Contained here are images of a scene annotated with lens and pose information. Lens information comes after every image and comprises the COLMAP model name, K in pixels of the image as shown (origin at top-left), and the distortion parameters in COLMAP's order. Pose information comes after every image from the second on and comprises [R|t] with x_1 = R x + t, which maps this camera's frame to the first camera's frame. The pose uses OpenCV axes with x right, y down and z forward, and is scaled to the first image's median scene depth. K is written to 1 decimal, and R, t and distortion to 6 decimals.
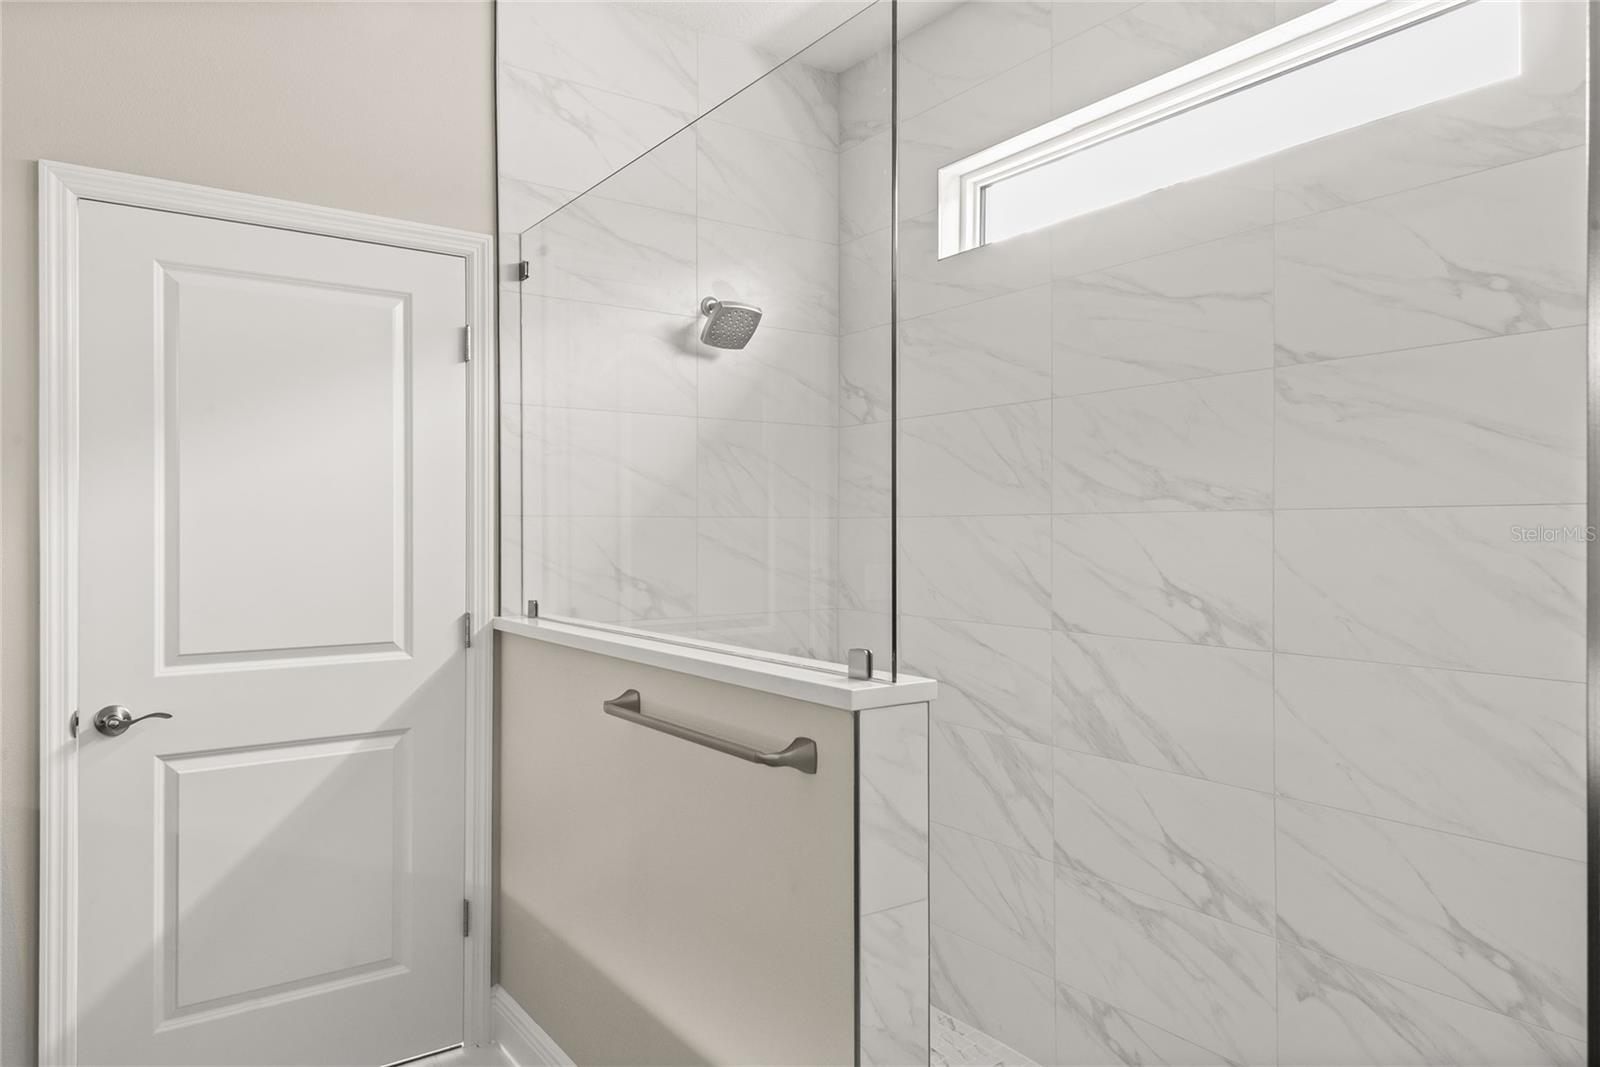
lens RADIAL K [[1018.9, 0, 802.9], [0, 1018.9, 532.9], [0, 0, 1]] dist [0.037901, -0.005284]
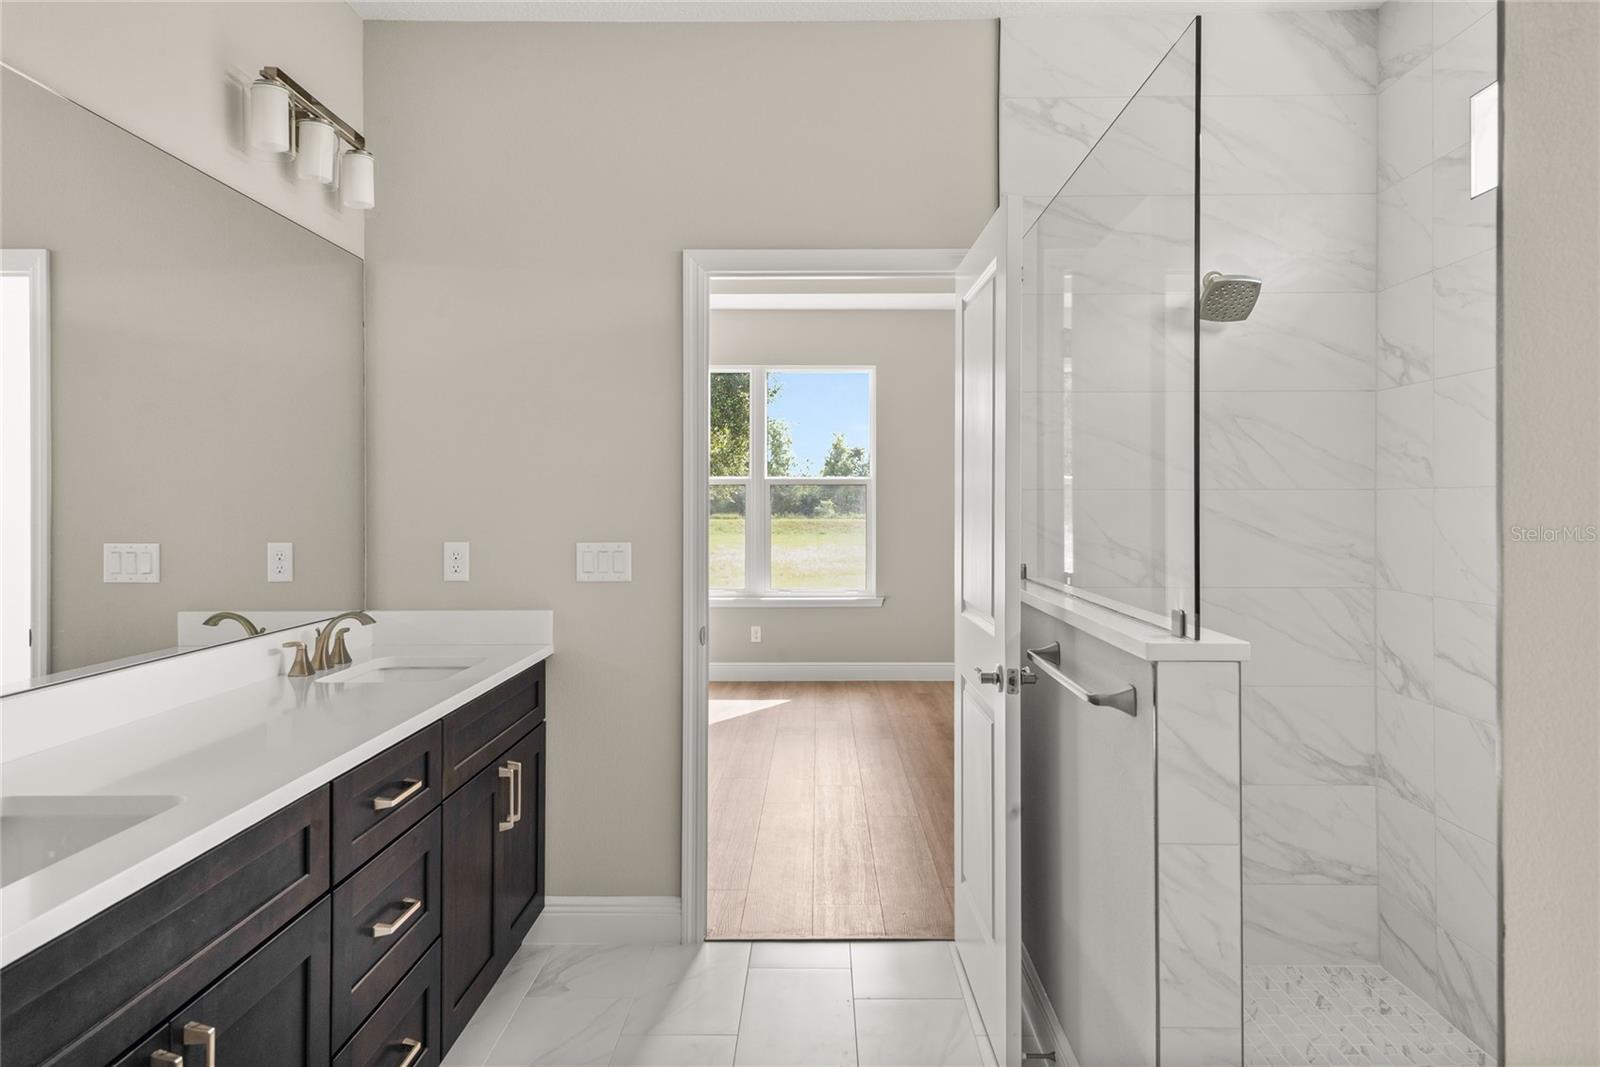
lens RADIAL K [[1018.9, 0, 812.2], [0, 1018.9, 496.4], [0, 0, 1]] dist [0.037901, -0.005284]
pose [[0.831417, -0.004483, -0.555631, 0.146526], [-0.000920, 0.999955, -0.009445, 0.001008], [0.555649, 0.008364, 0.831375, -0.062574]]
